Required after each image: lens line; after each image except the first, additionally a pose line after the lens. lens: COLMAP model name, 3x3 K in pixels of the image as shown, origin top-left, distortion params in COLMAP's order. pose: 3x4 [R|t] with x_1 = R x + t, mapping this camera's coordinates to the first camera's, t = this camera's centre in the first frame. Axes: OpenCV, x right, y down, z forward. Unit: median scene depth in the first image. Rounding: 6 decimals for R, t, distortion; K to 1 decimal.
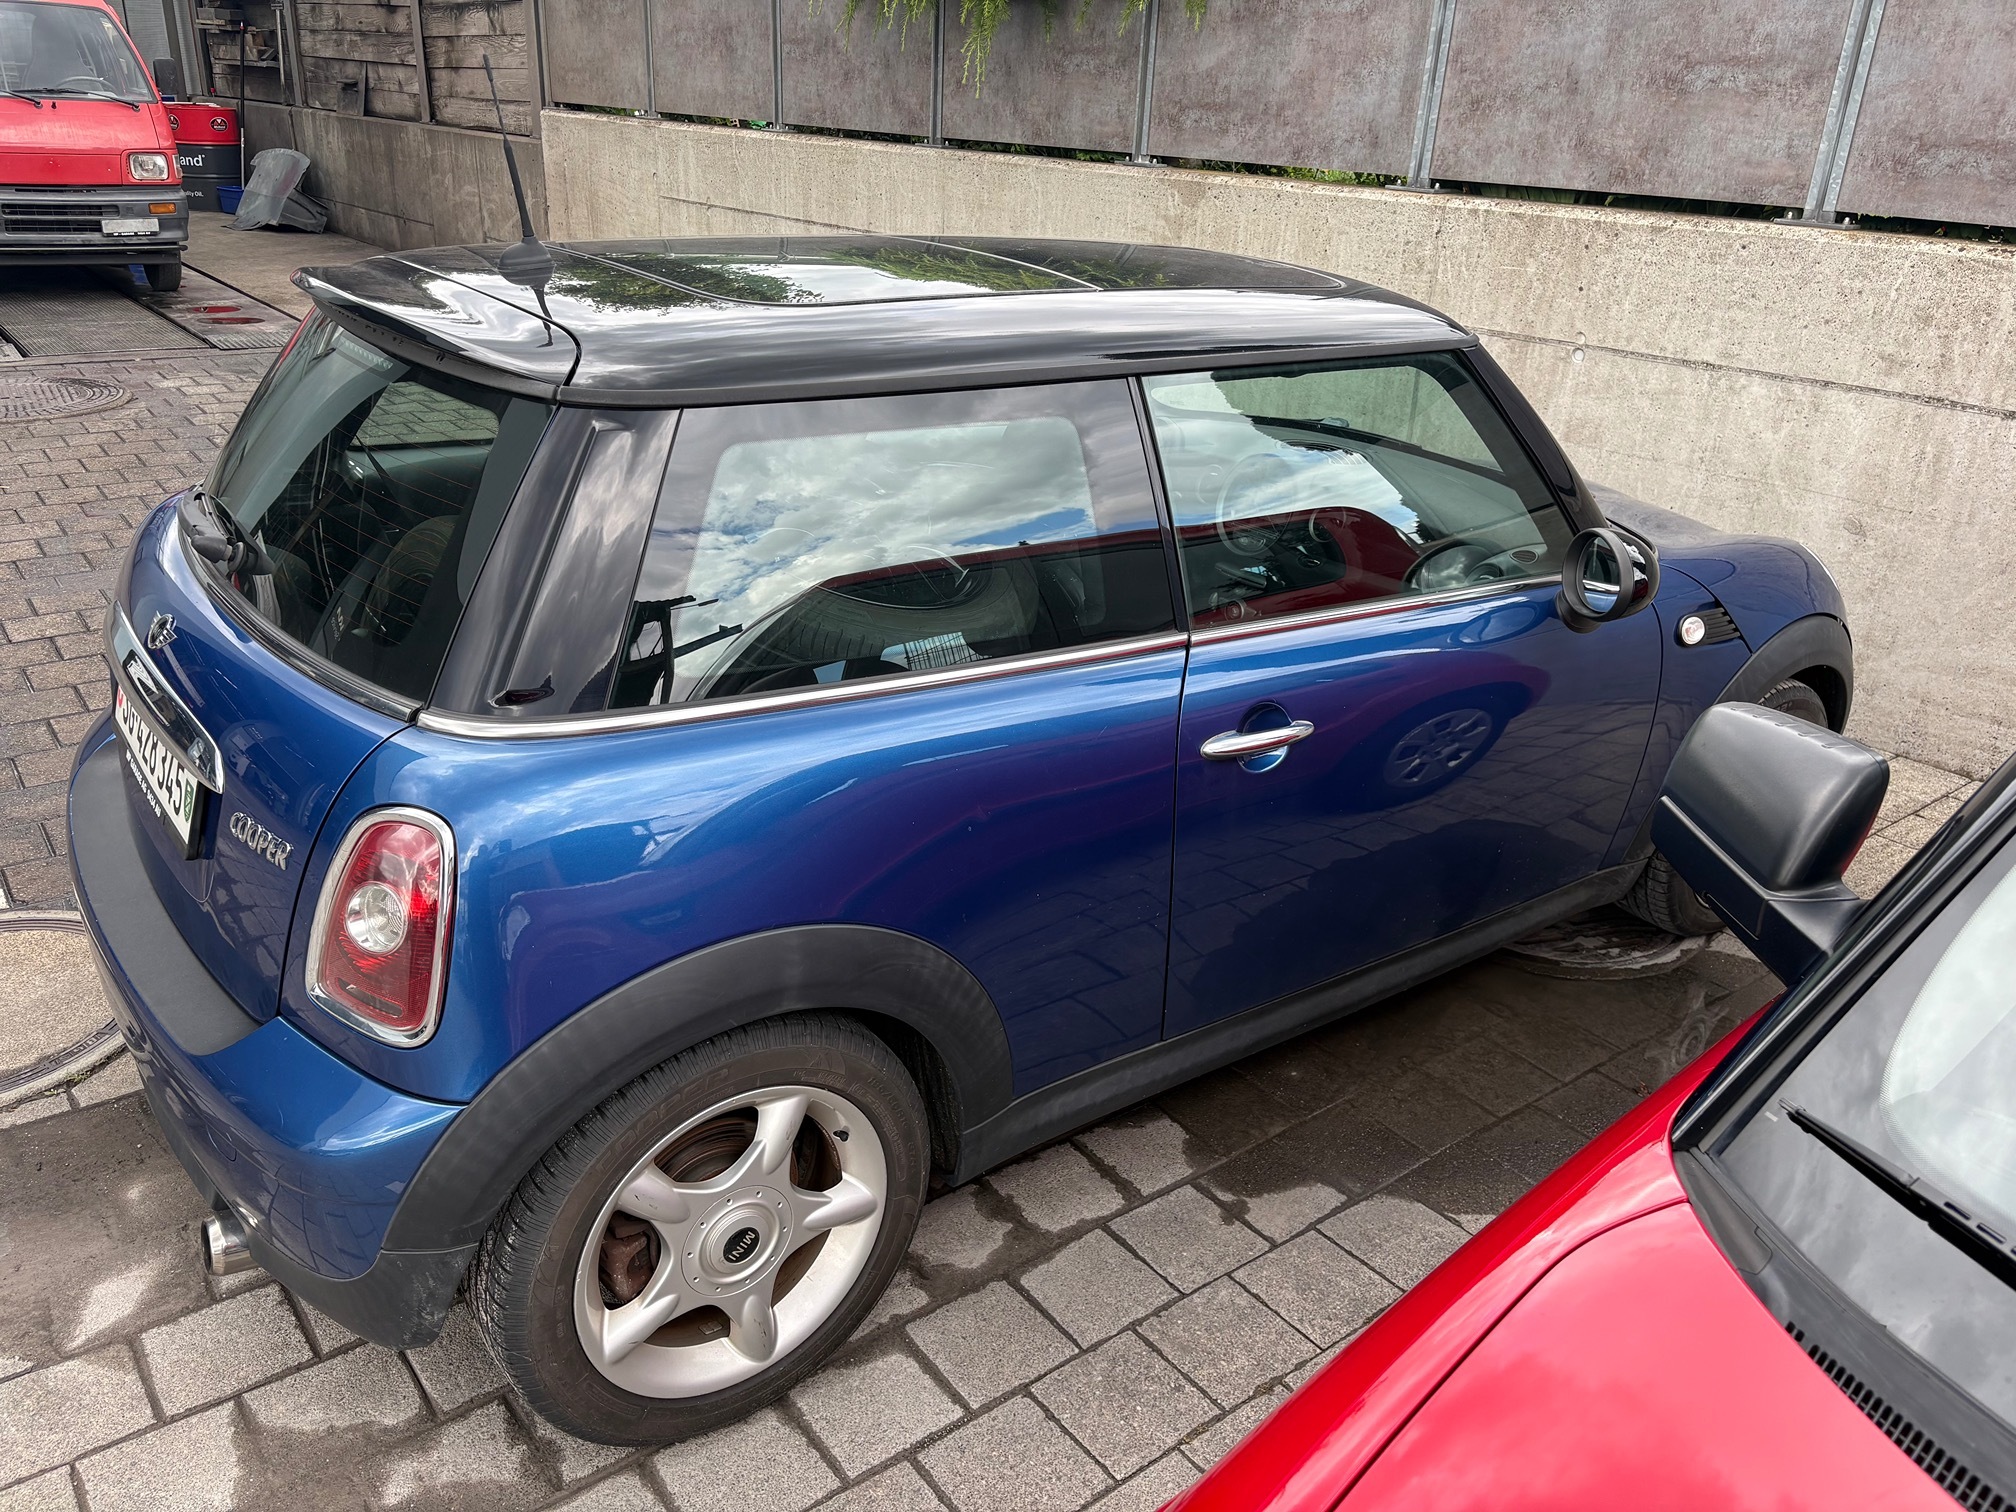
lens RADIAL K [[1529.6, 0, 992.8], [0, 1529.6, 760.7], [0, 0, 1]] dist [0.048004, -0.049897]
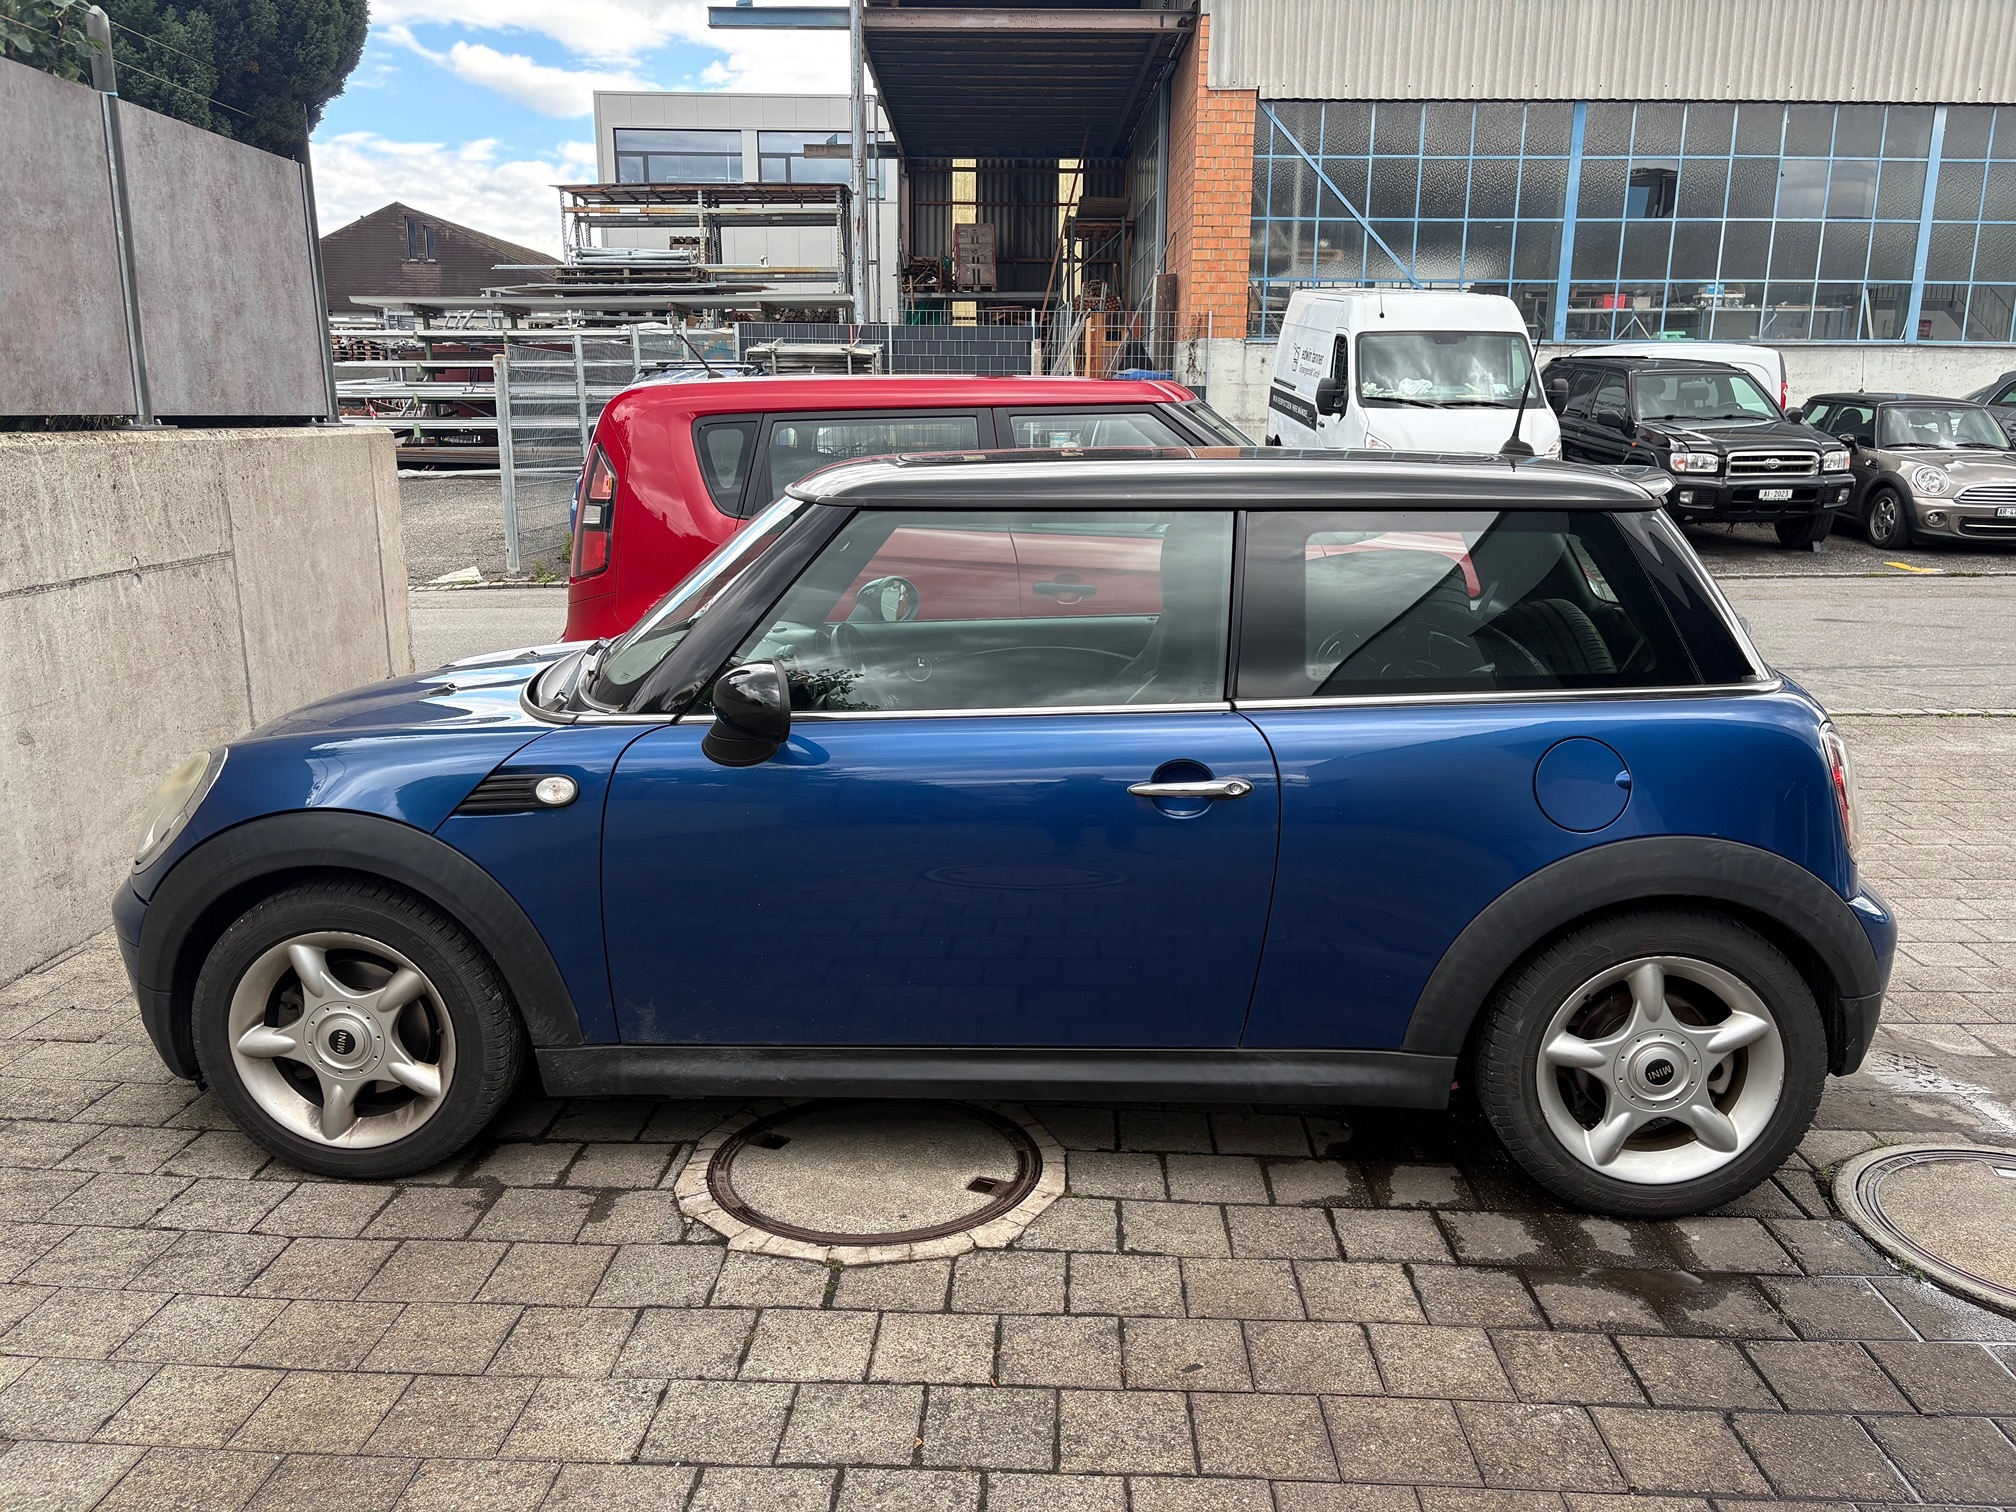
lens RADIAL K [[1529.6, 0, 1012.3], [0, 1529.6, 760.7], [0, 0, 1]] dist [0.048004, -0.049897]
pose [[-0.773482, -0.193773, 0.603471, -0.472364], [0.208912, 0.820971, 0.531378, -0.525379], [-0.598399, 0.537084, -0.594525, 1.249585]]
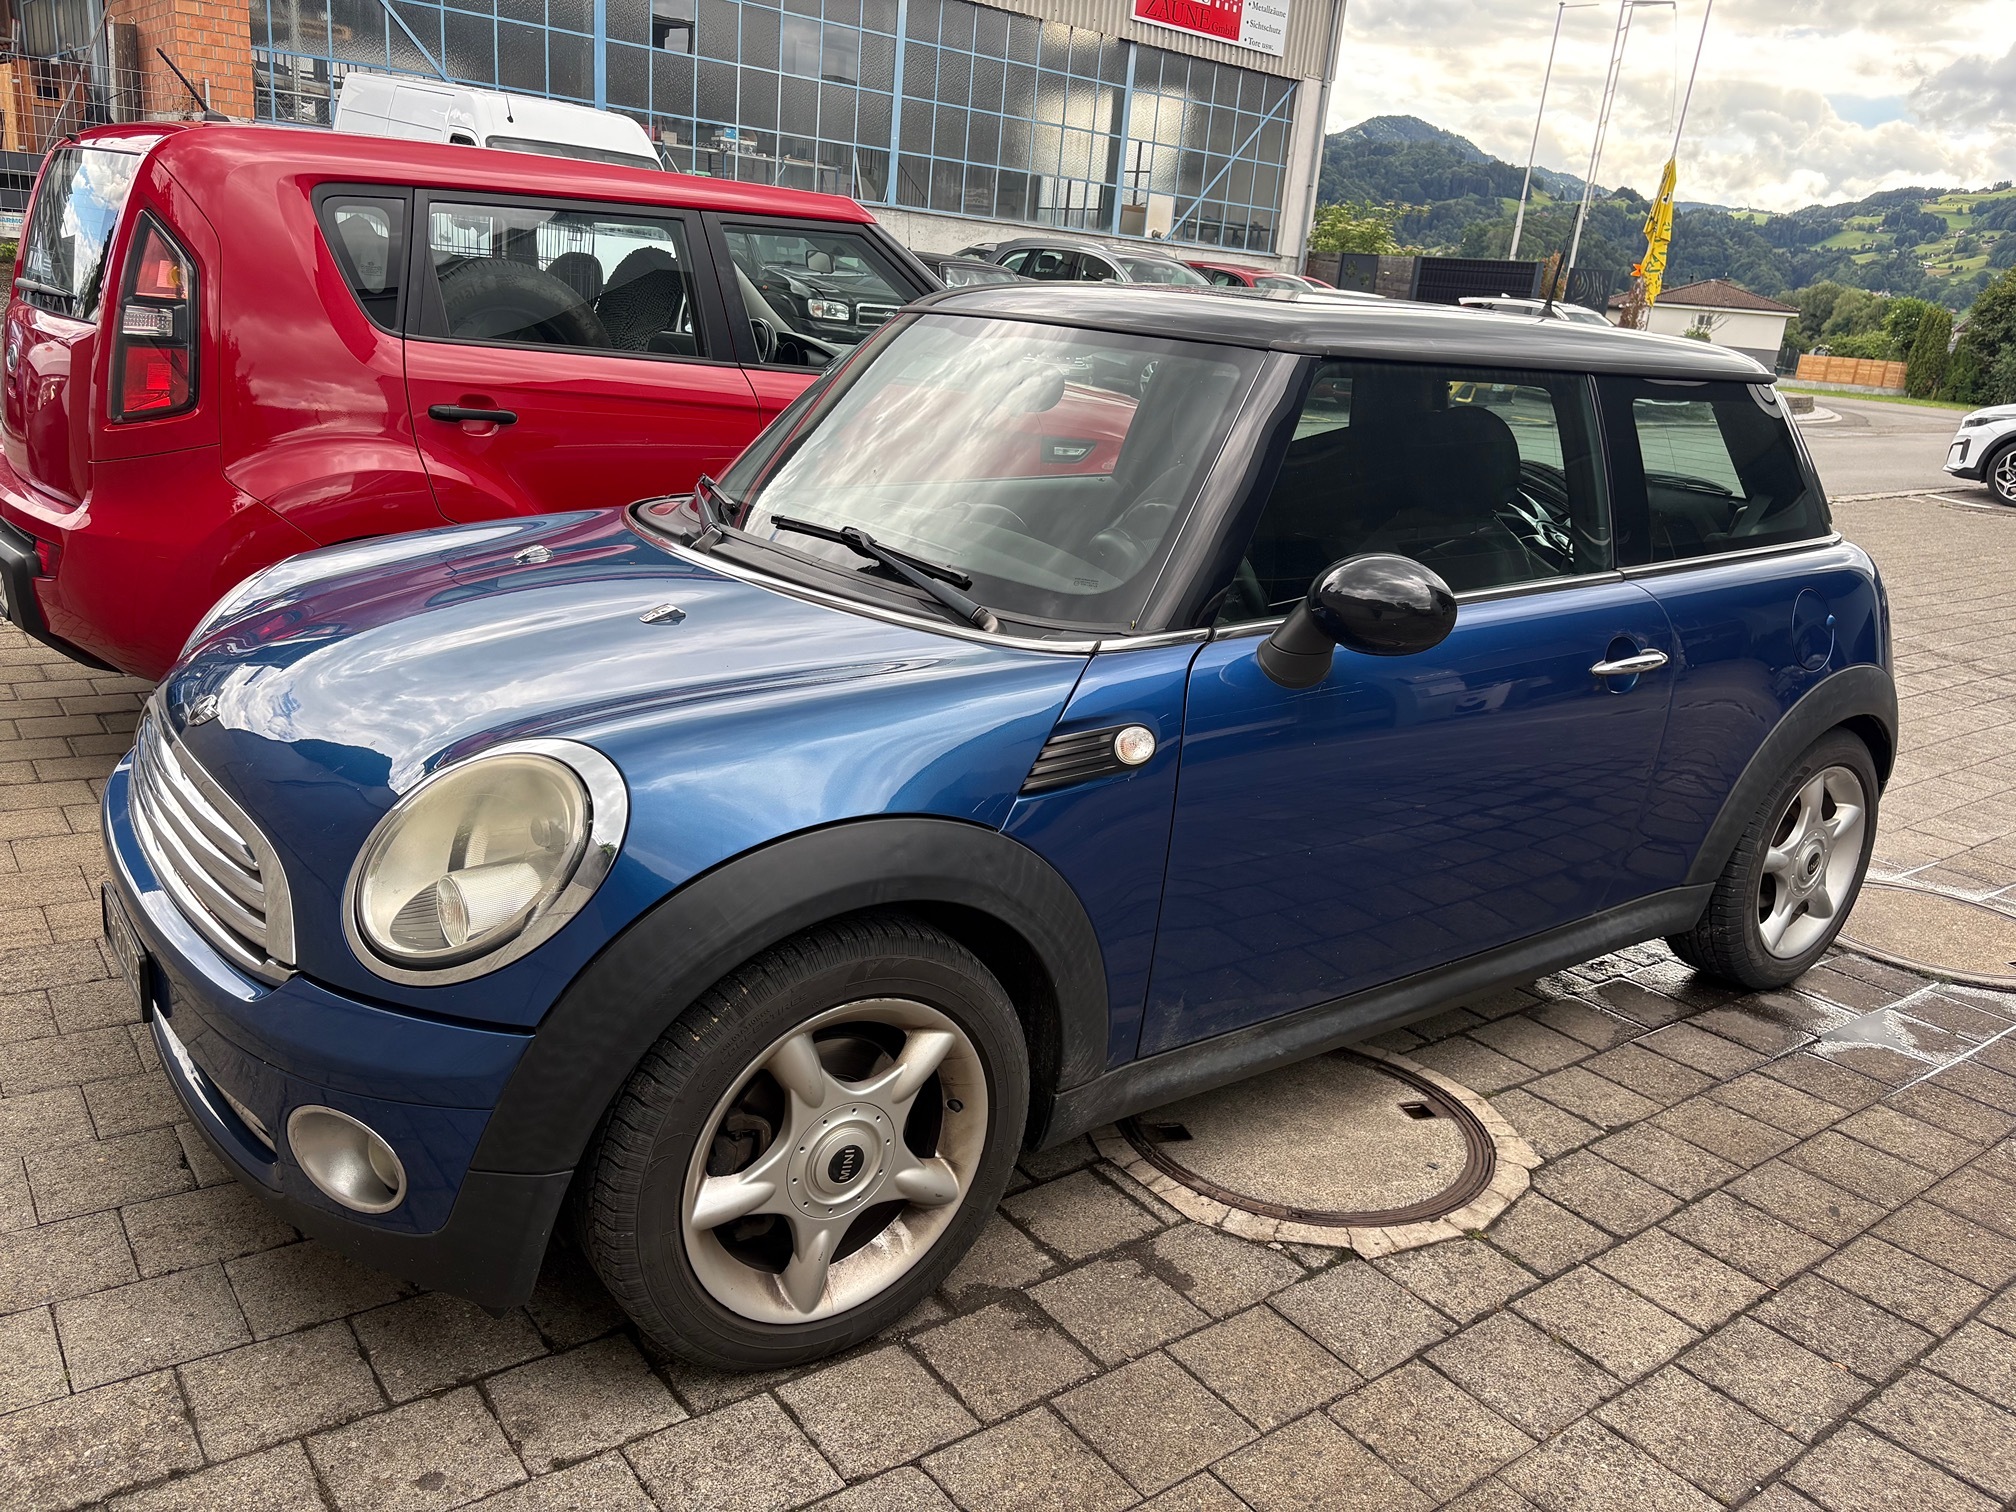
lens RADIAL K [[1529.6, 0, 1014.8], [0, 1529.6, 765.3], [0, 0, 1]] dist [0.048004, -0.049897]
pose [[-0.990770, -0.125865, -0.050321, 0.152968], [-0.128438, 0.753018, 0.645343, -0.504110], [-0.043333, 0.645849, -0.762234, 1.355392]]
